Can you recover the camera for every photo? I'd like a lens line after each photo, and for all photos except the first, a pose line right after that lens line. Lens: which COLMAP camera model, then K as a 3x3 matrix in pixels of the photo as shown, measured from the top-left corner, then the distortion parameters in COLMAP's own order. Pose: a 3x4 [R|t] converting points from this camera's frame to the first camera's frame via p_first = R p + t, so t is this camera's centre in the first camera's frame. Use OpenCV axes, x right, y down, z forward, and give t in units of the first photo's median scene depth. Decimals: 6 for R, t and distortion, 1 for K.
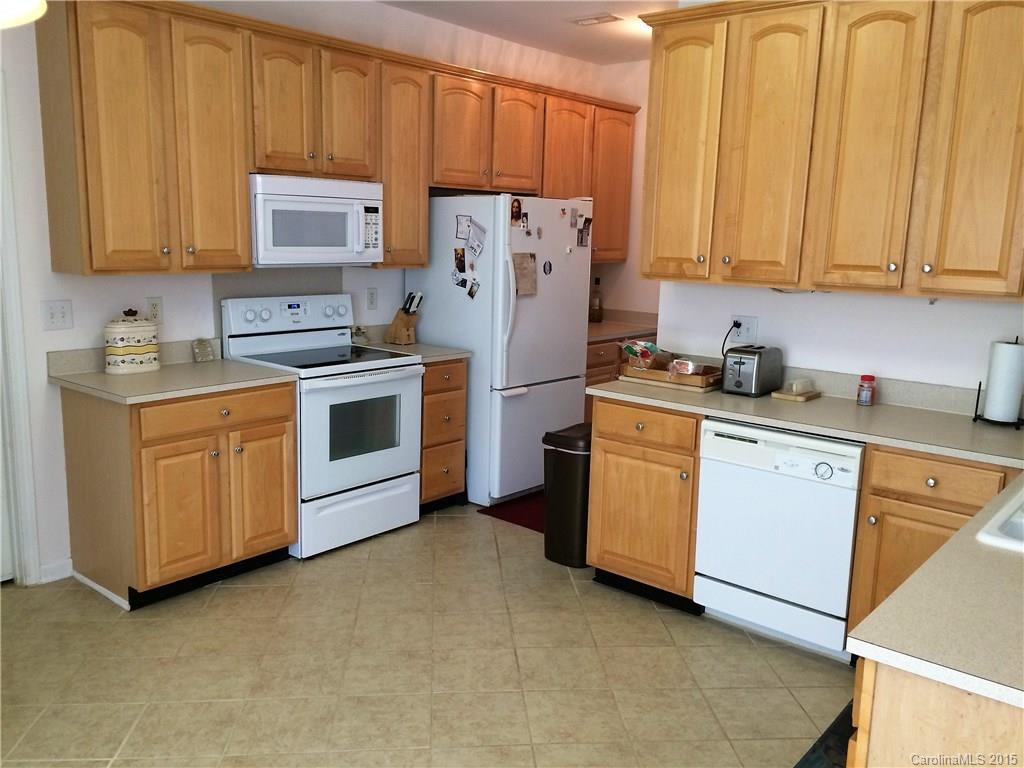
lens RADIAL K [[867.2, 0, 512.0], [0, 867.2, 384.0], [0, 0, 1]] dist [0.065697, -0.007508]
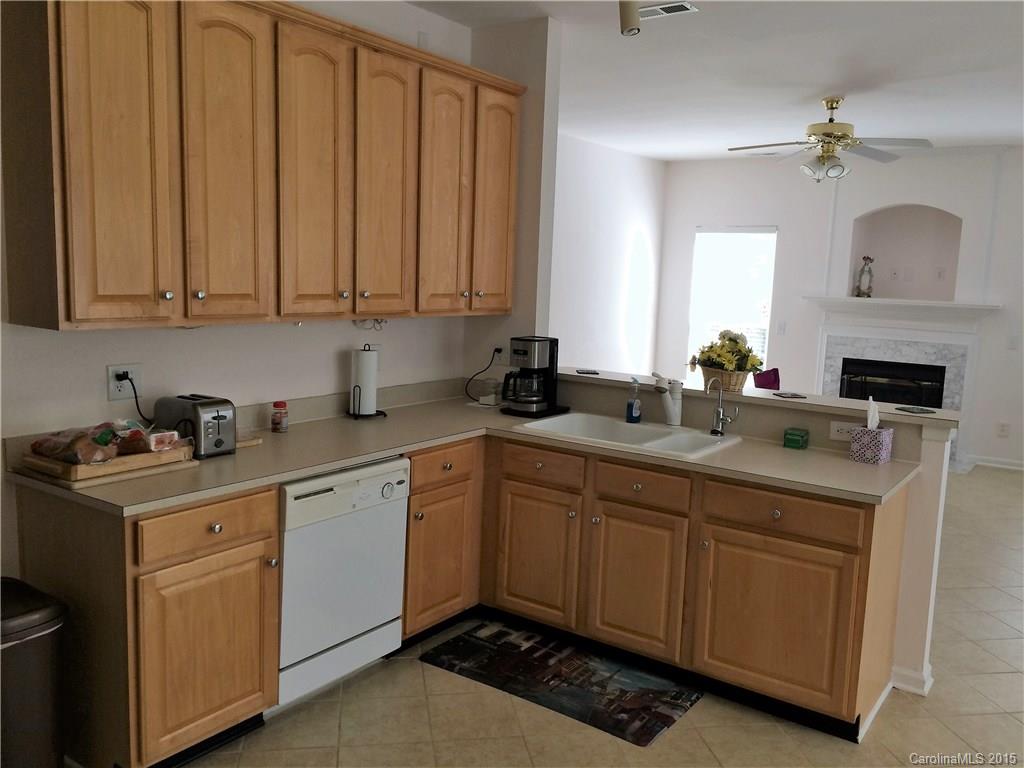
lens RADIAL K [[867.2, 0, 512.0], [0, 867.2, 384.0], [0, 0, 1]] dist [0.065697, -0.007508]
pose [[-0.081959, -0.162252, 0.983340, -0.514645], [0.139139, 0.975134, 0.172495, -0.143723], [-0.986875, 0.150959, -0.057346, 0.692520]]
